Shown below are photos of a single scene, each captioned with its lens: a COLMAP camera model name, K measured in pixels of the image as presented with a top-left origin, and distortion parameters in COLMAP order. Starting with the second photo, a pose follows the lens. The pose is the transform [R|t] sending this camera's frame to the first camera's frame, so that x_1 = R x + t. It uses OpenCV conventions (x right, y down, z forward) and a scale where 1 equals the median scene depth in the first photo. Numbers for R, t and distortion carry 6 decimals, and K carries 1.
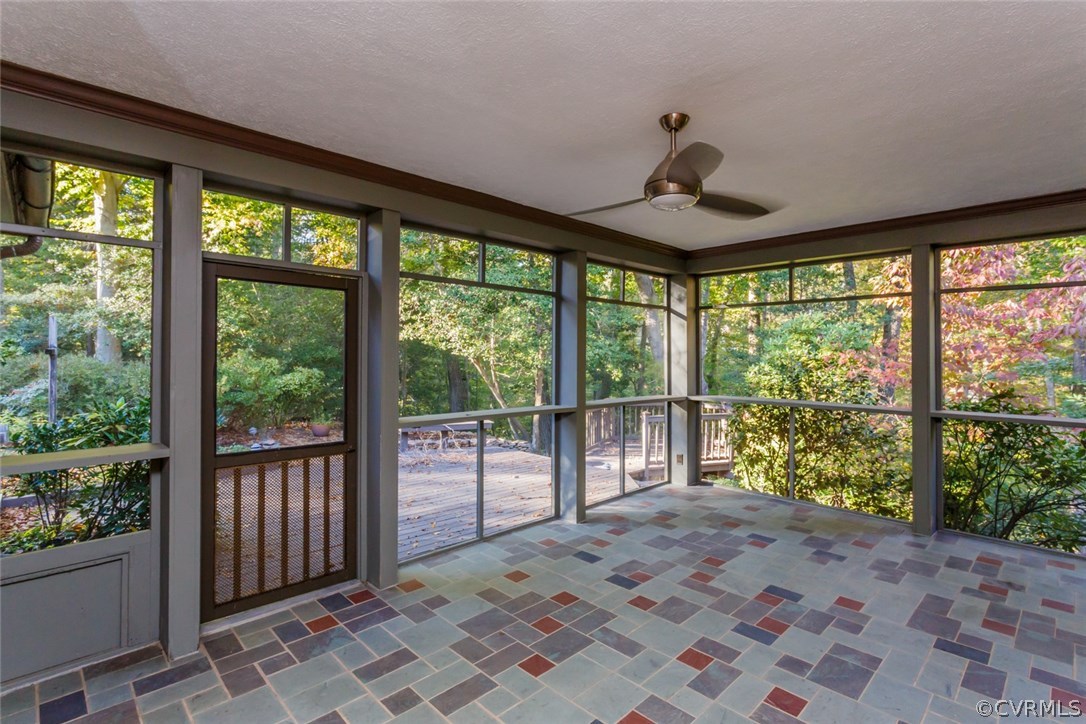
lens RADIAL K [[527.8, 0, 541.1], [0, 527.8, 357.3], [0, 0, 1]] dist [0.021501, 0.000072]
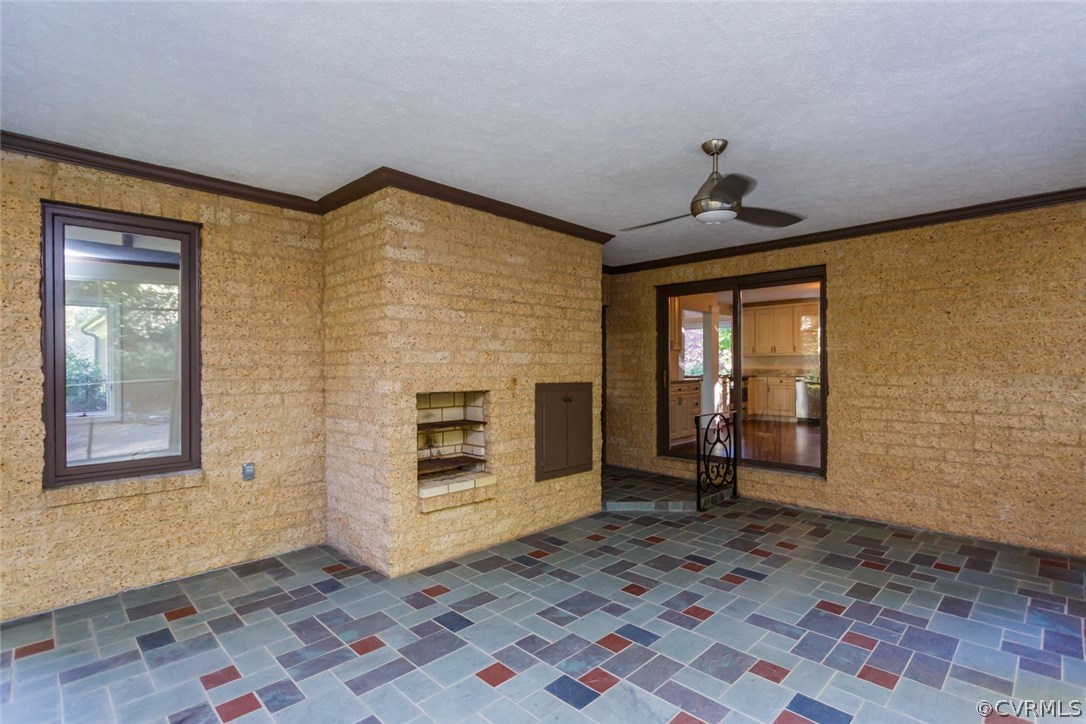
lens RADIAL K [[529.8, 0, 543.0], [0, 529.8, 362.0], [0, 0, 1]] dist [0.002224, 0.000376]
pose [[-0.999948, 0.000377, -0.010209, 0.567419], [0.000528, 0.999891, -0.014728, 0.037827], [0.010202, -0.014733, -0.999839, 1.916041]]
